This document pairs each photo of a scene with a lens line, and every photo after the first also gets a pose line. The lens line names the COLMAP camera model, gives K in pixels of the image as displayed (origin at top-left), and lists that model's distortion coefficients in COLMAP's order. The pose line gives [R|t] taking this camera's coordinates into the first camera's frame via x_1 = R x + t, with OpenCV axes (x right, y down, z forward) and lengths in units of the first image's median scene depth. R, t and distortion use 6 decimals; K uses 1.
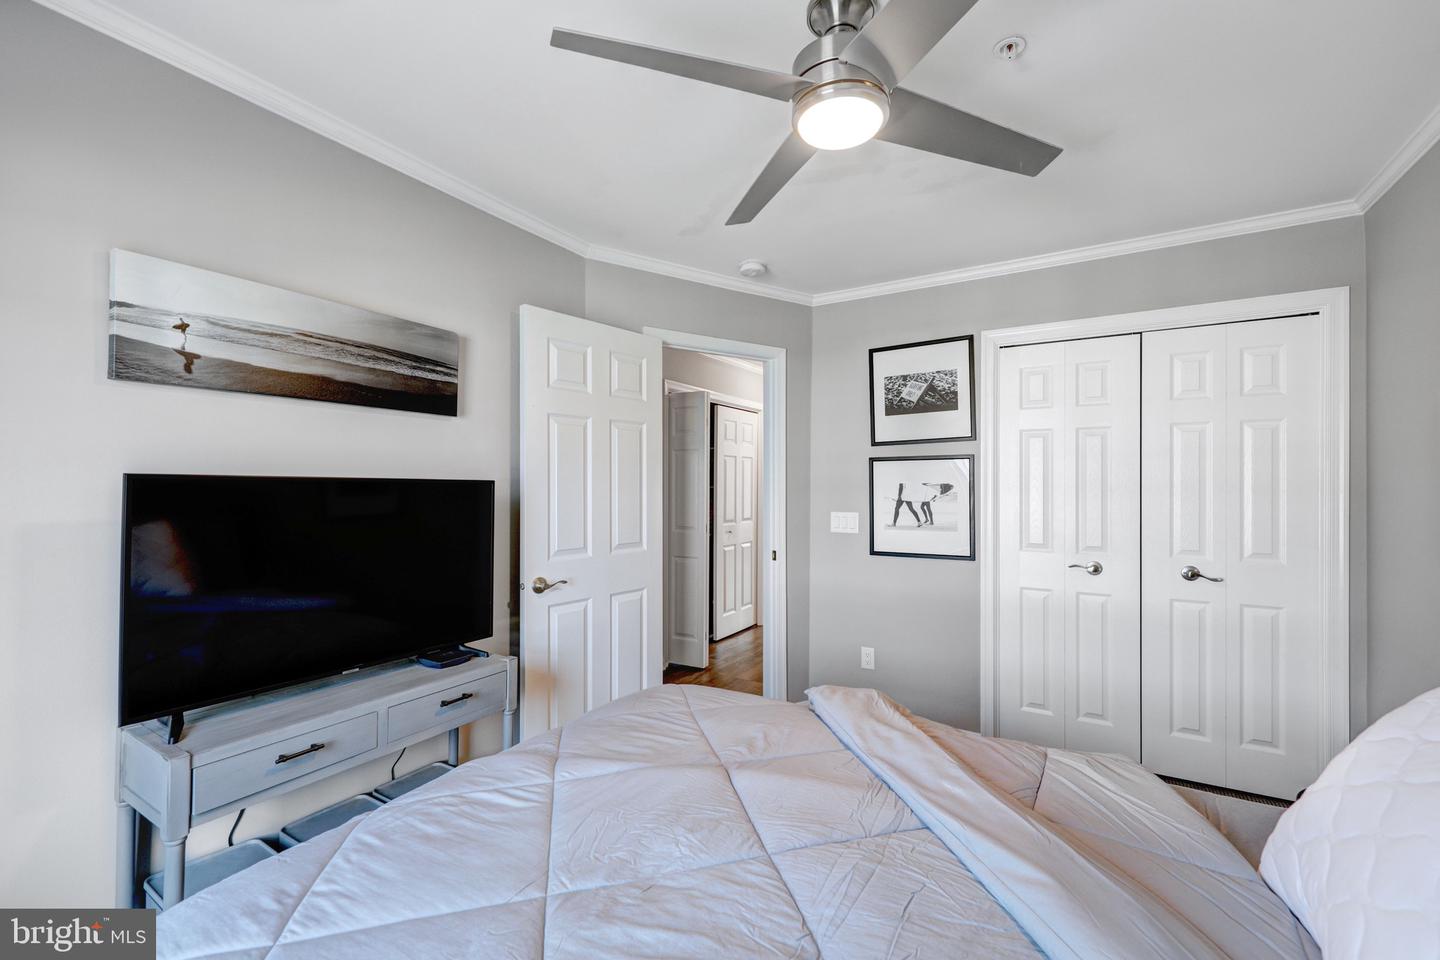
lens RADIAL K [[621.8, 0, 725.7], [0, 621.8, 476.0], [0, 0, 1]] dist [0.007266, -0.000383]
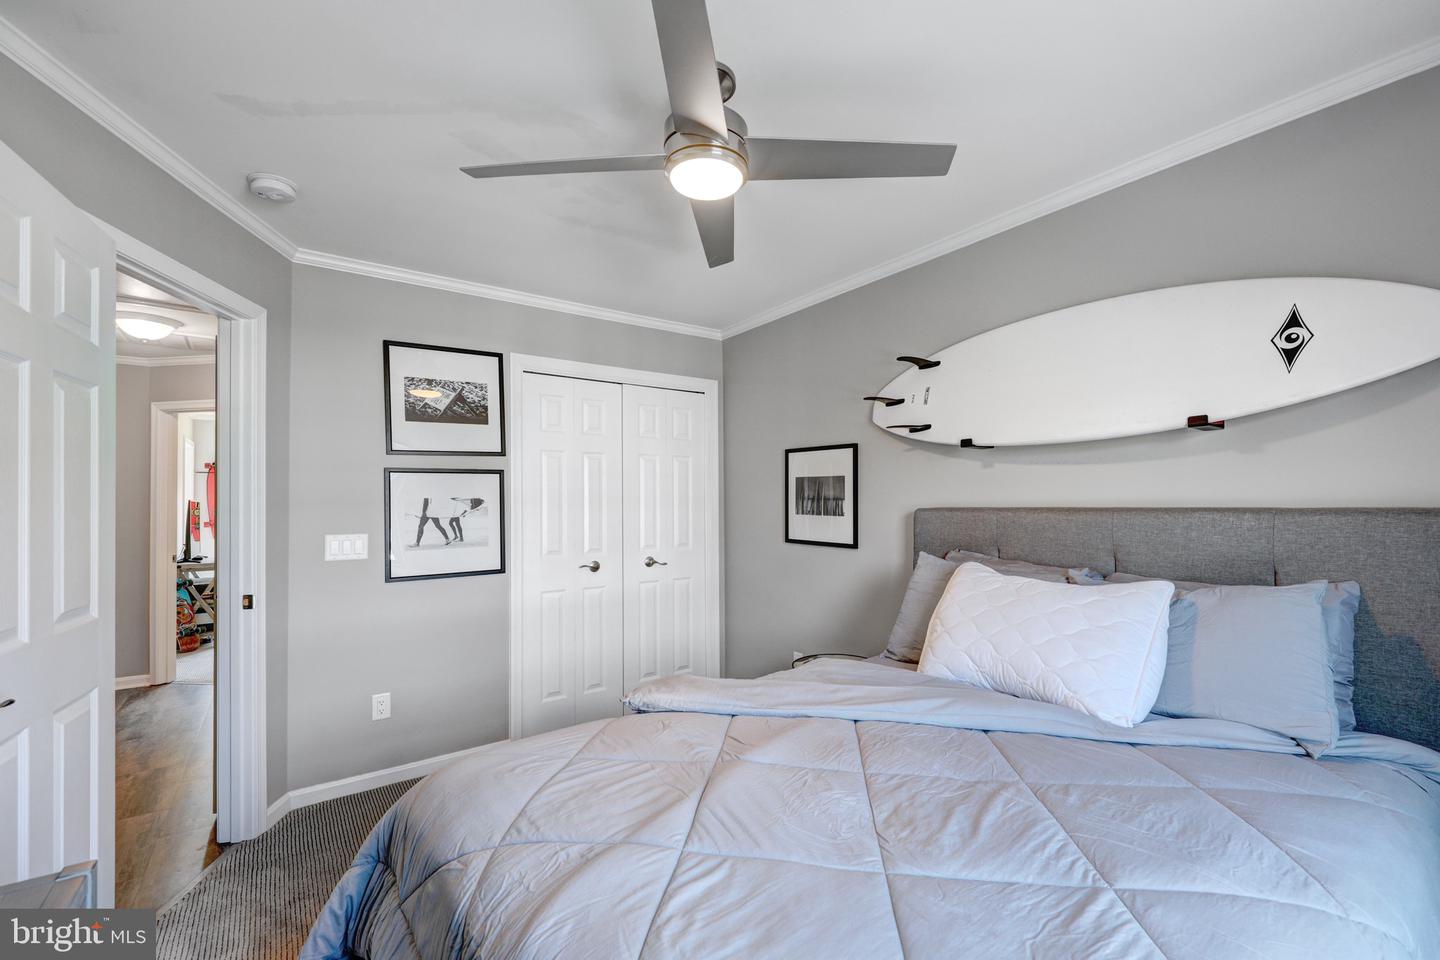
lens RADIAL K [[635.8, 0, 730.0], [0, 635.8, 487.8], [0, 0, 1]] dist [0.007945, -0.000538]
pose [[0.352244, 0.017638, 0.935742, -0.440422], [-0.003653, 0.999841, -0.017471, 0.011710], [-0.935901, 0.002736, 0.352252, 0.270073]]
